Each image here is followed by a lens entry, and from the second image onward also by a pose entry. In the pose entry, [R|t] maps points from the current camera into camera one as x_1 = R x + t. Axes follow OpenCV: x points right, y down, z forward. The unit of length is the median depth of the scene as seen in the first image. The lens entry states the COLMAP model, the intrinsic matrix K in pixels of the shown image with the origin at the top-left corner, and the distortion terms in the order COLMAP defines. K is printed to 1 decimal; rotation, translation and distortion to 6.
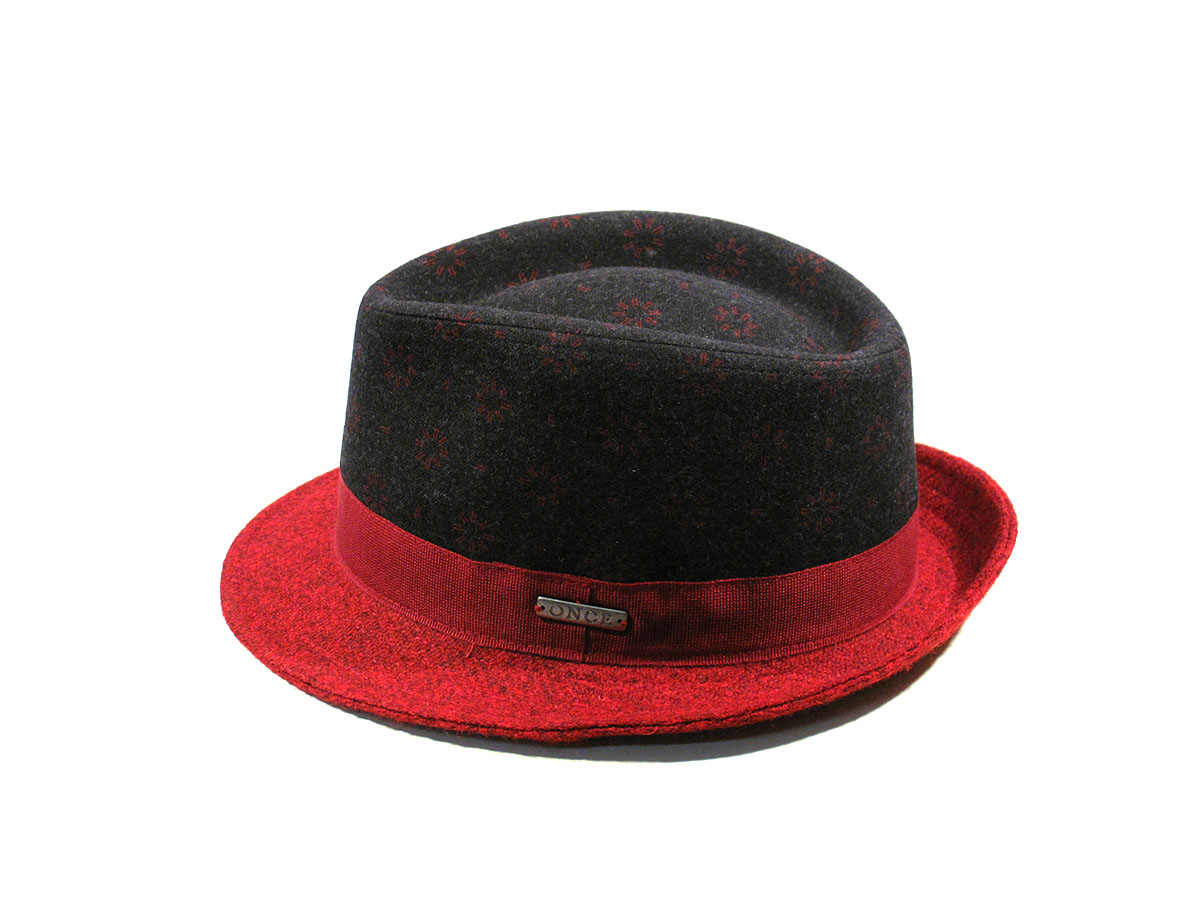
lens RADIAL K [[2164.3, 0, 605.6], [0, 2164.3, 451.9], [0, 0, 1]] dist [0.056851, 0.000000]
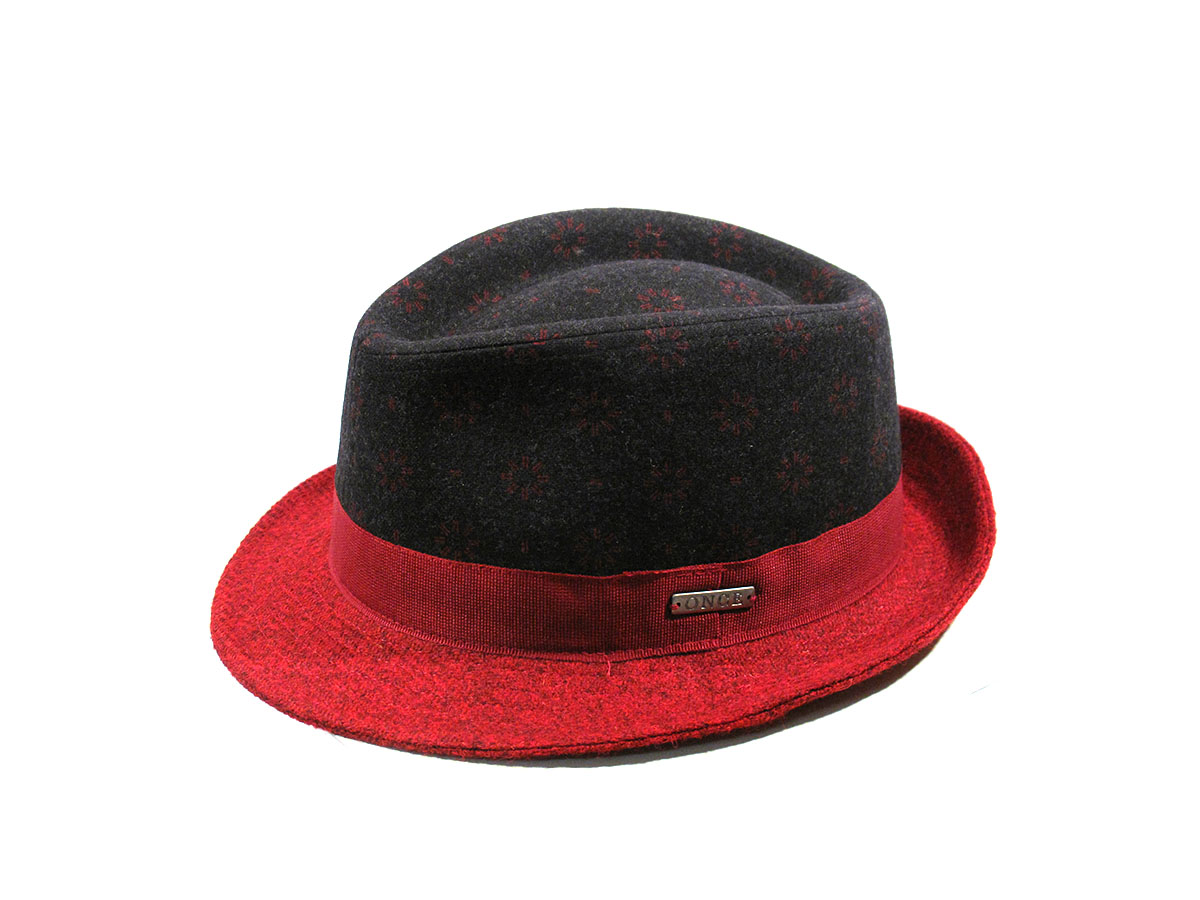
lens RADIAL K [[2164.3, 0, 599.0], [0, 2164.3, 445.3], [0, 0, 1]] dist [0.056851, 0.000000]
pose [[0.853171, -0.222221, 0.471929, -0.510382], [0.230869, 0.972146, 0.040390, -0.047586], [-0.467760, 0.074494, 0.880711, 0.133676]]
